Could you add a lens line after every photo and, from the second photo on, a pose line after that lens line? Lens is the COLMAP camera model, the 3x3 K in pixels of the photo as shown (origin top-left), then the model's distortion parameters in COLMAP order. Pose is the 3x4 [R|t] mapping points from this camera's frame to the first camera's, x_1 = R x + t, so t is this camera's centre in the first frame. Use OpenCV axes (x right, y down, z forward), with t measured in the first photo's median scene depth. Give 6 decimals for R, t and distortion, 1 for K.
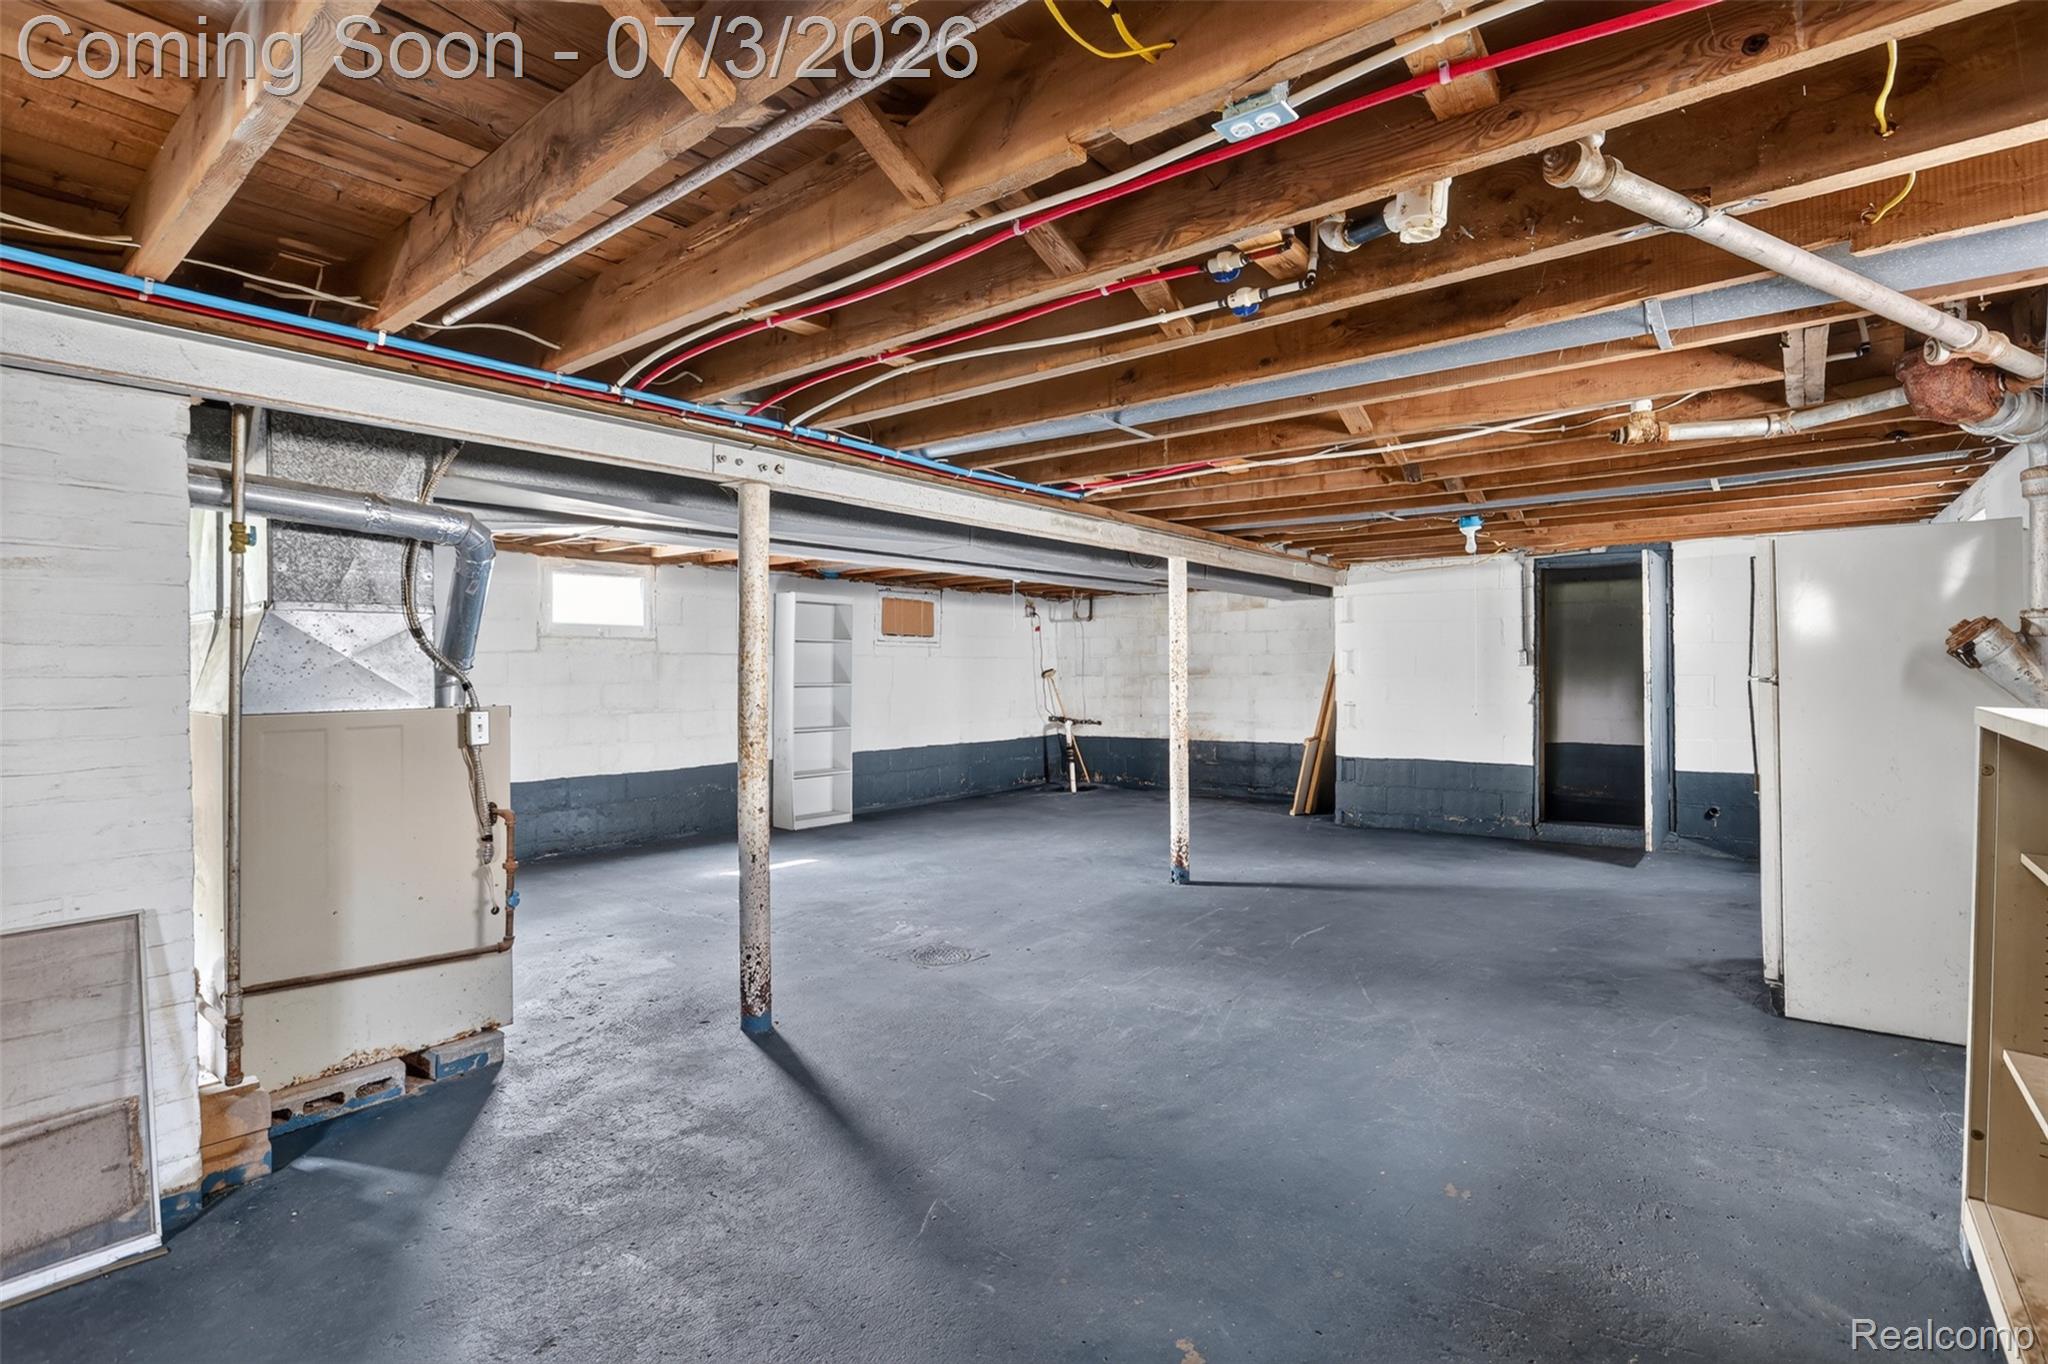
lens RADIAL K [[958.6, 0, 1030.7], [0, 958.6, 656.2], [0, 0, 1]] dist [-0.048375, 0.018268]
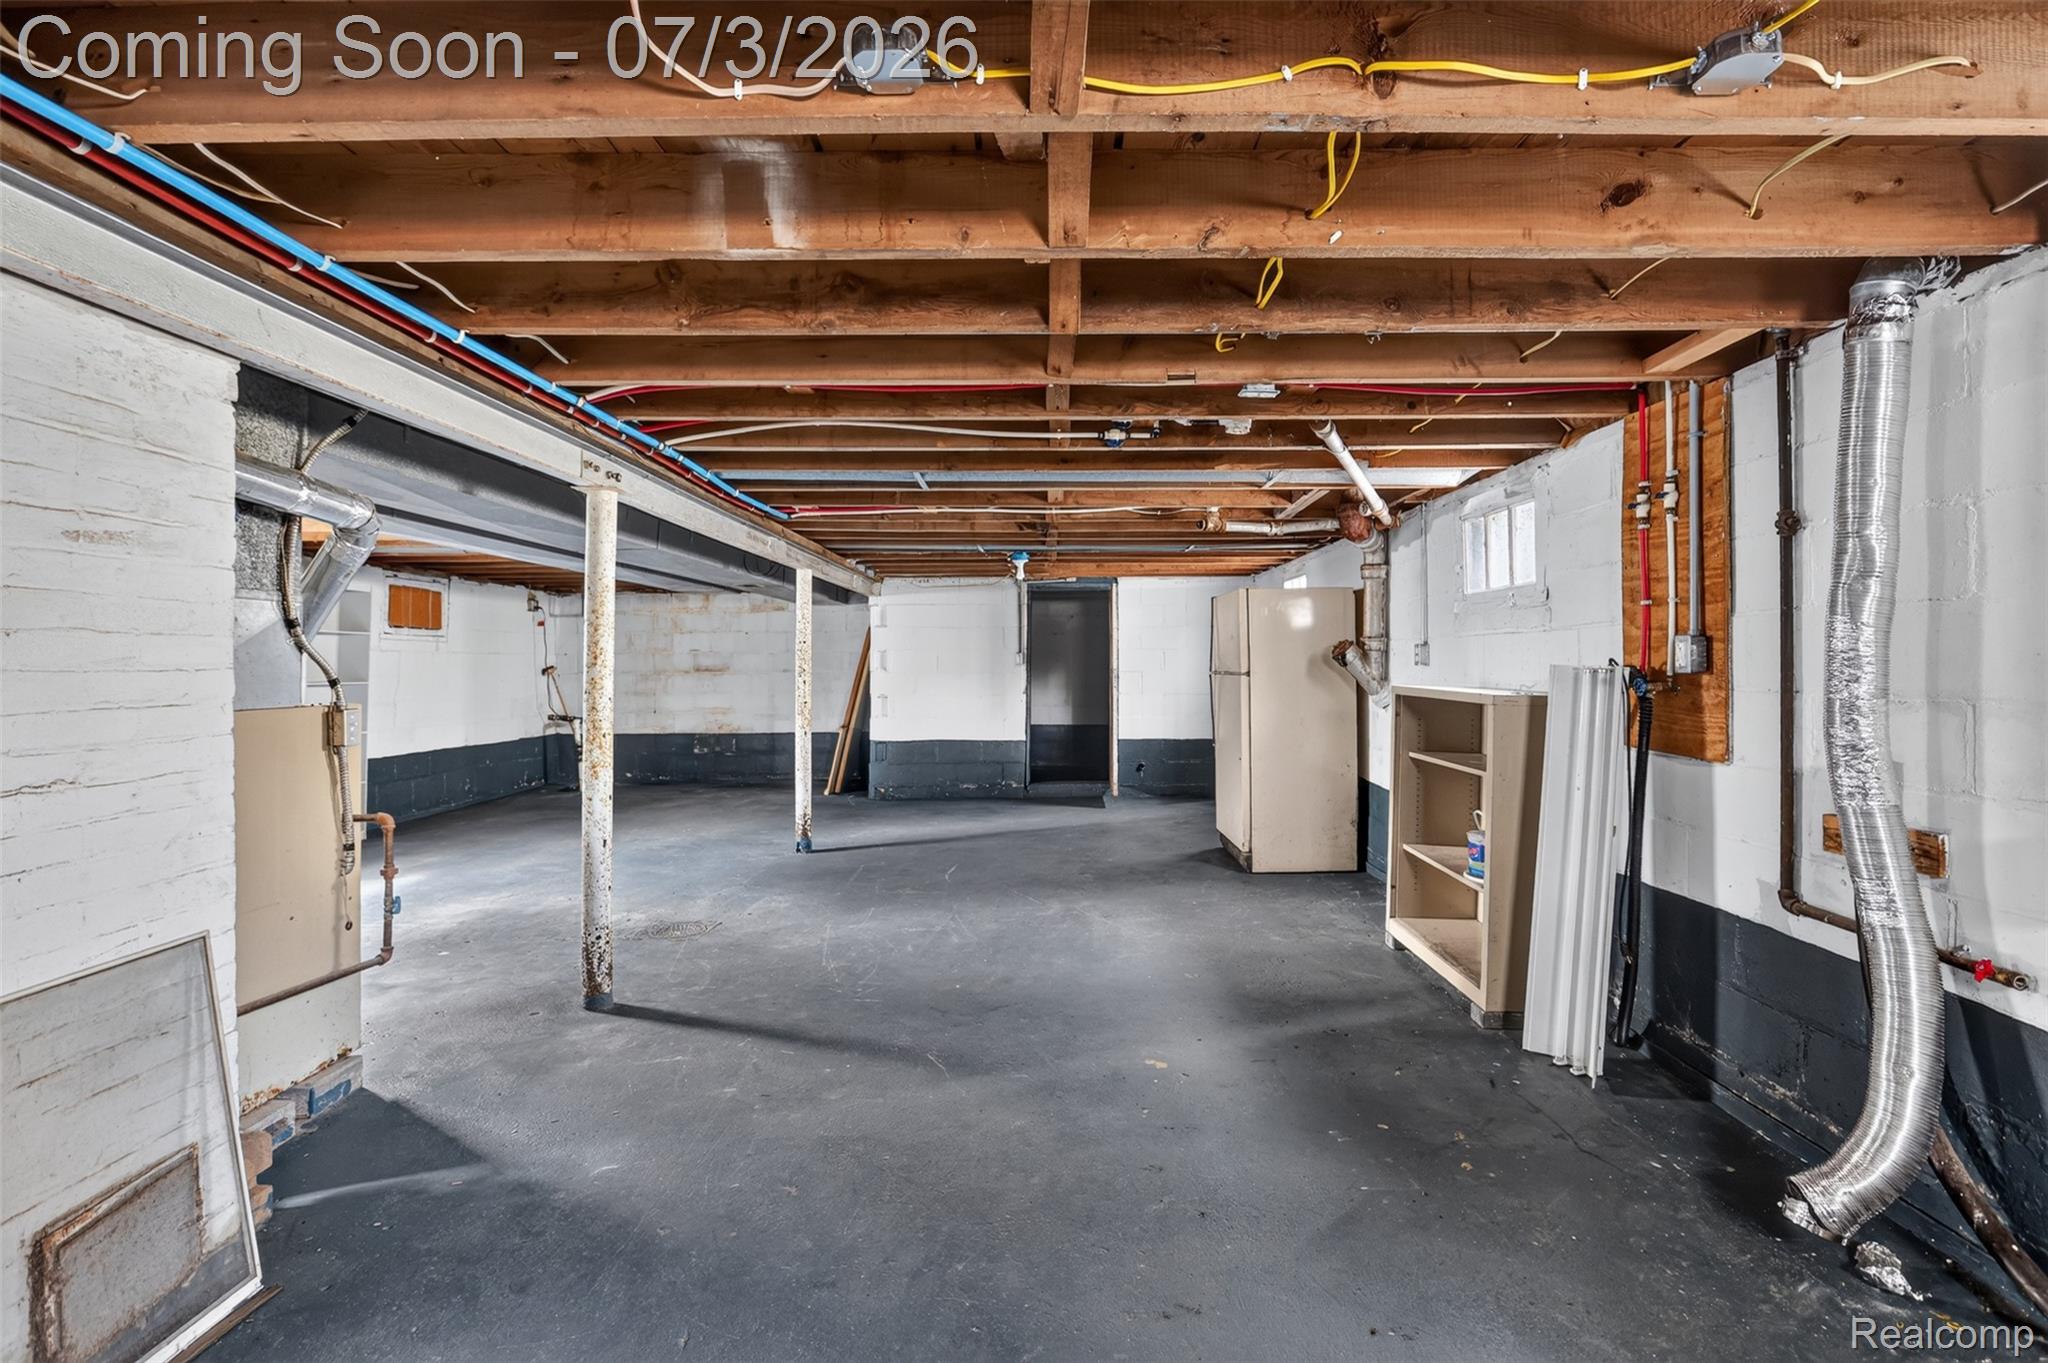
lens RADIAL K [[958.6, 0, 1030.7], [0, 958.6, 655.7], [0, 0, 1]] dist [-0.048375, 0.018268]
pose [[0.790778, 0.010146, 0.612020, -0.408643], [-0.011292, 0.999934, -0.001987, 0.000023], [-0.611999, -0.005340, 0.790840, -0.088384]]
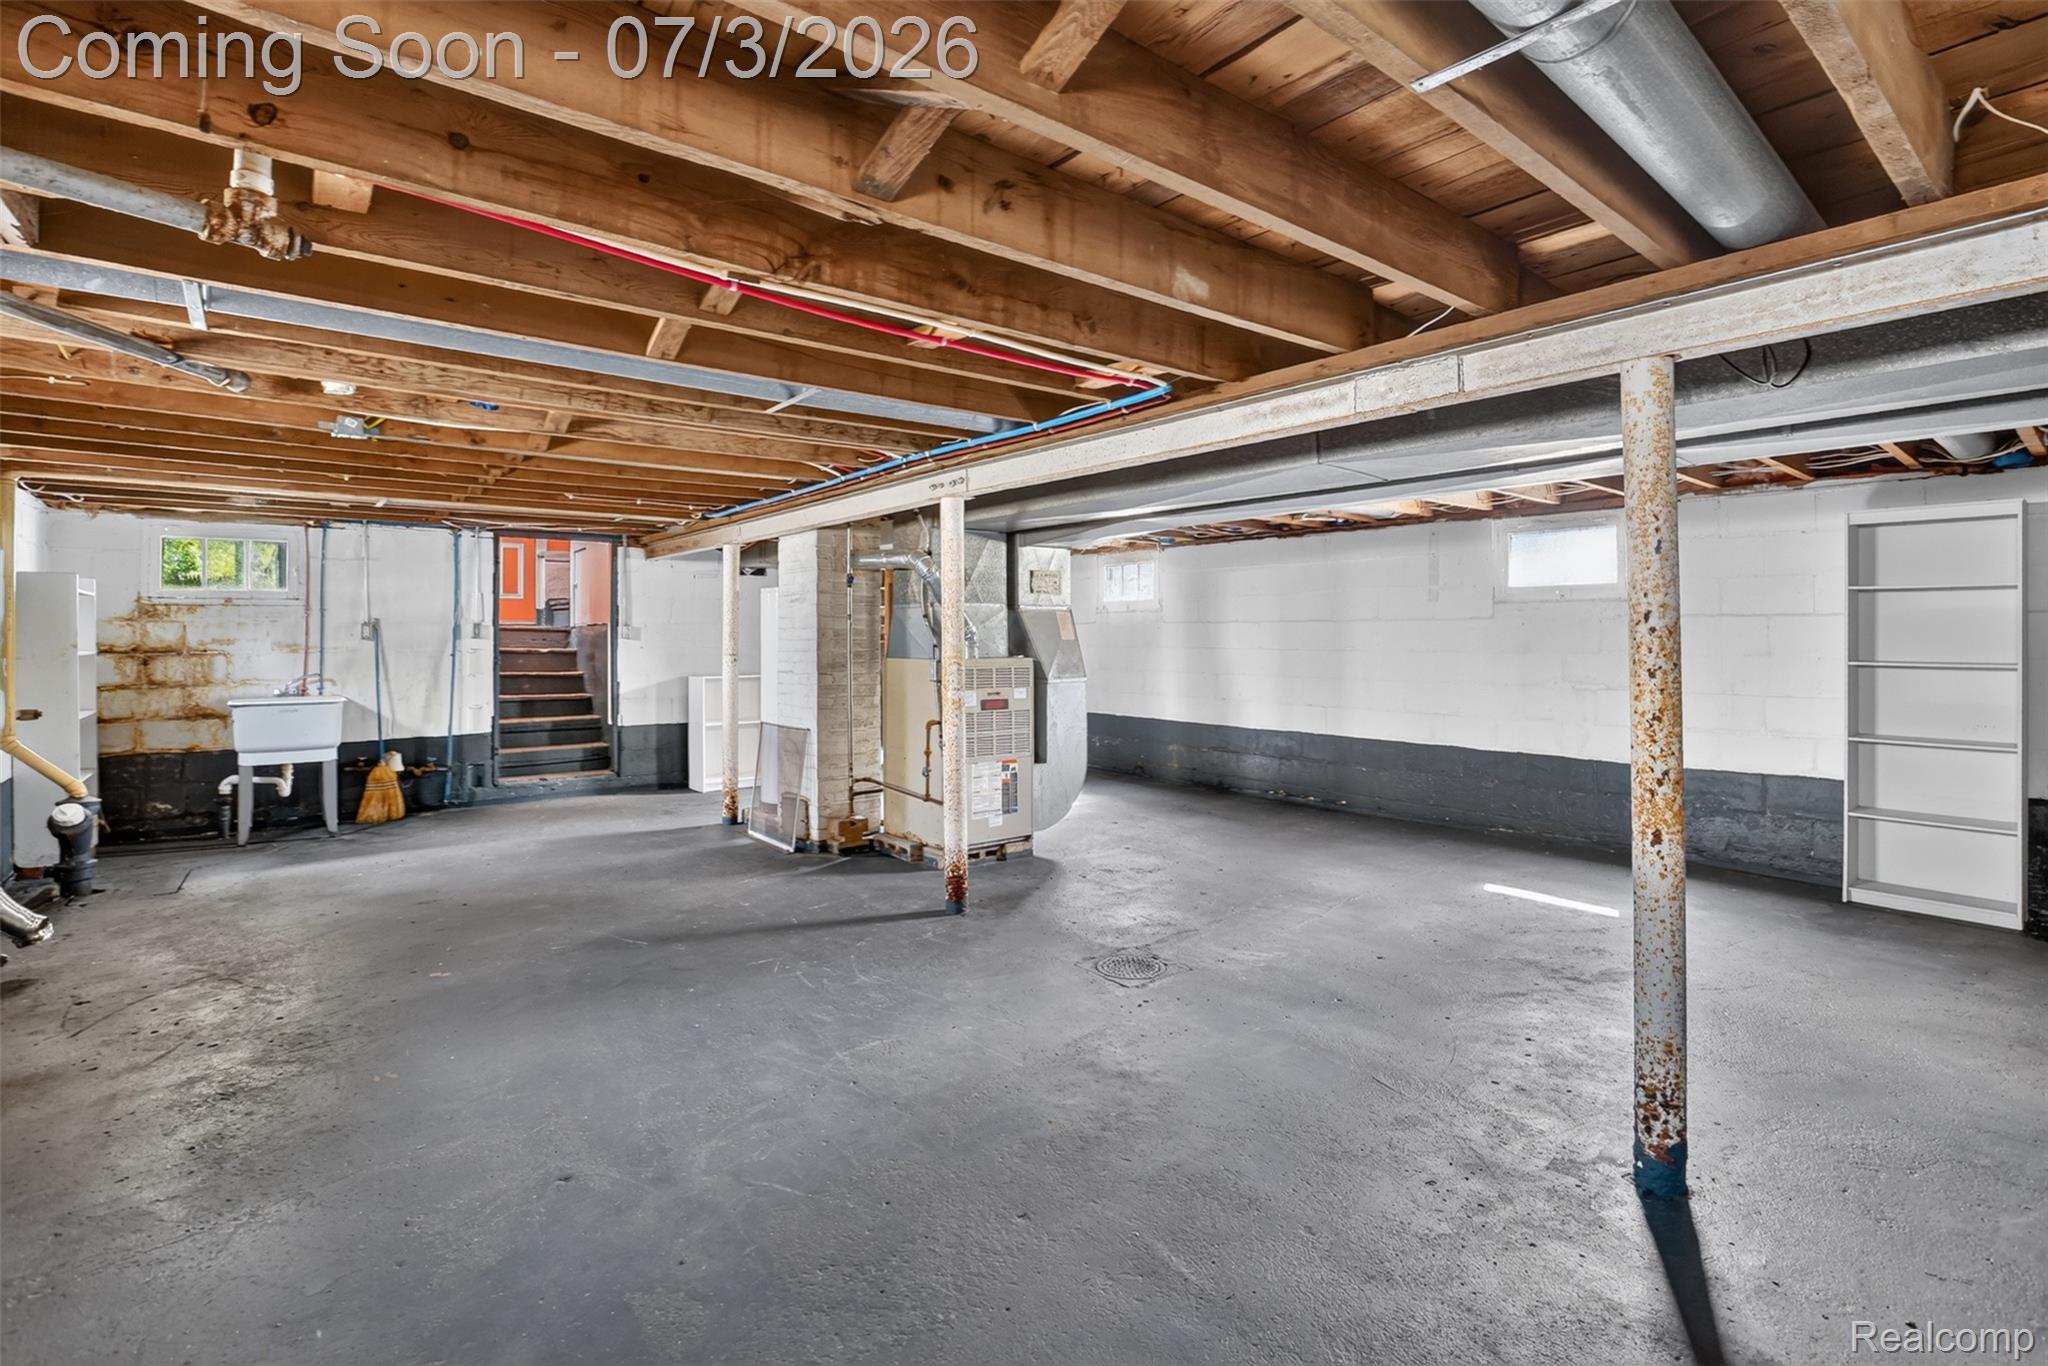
lens RADIAL K [[952.7, 0, 1023.5], [0, 952.7, 666.9], [0, 0, 1]] dist [-0.085032, 0.045208]
pose [[-0.217443, 0.030265, -0.975604, 0.683157], [0.014292, 0.999511, 0.027821, 0.019768], [0.975968, -0.007893, -0.217769, 1.005565]]
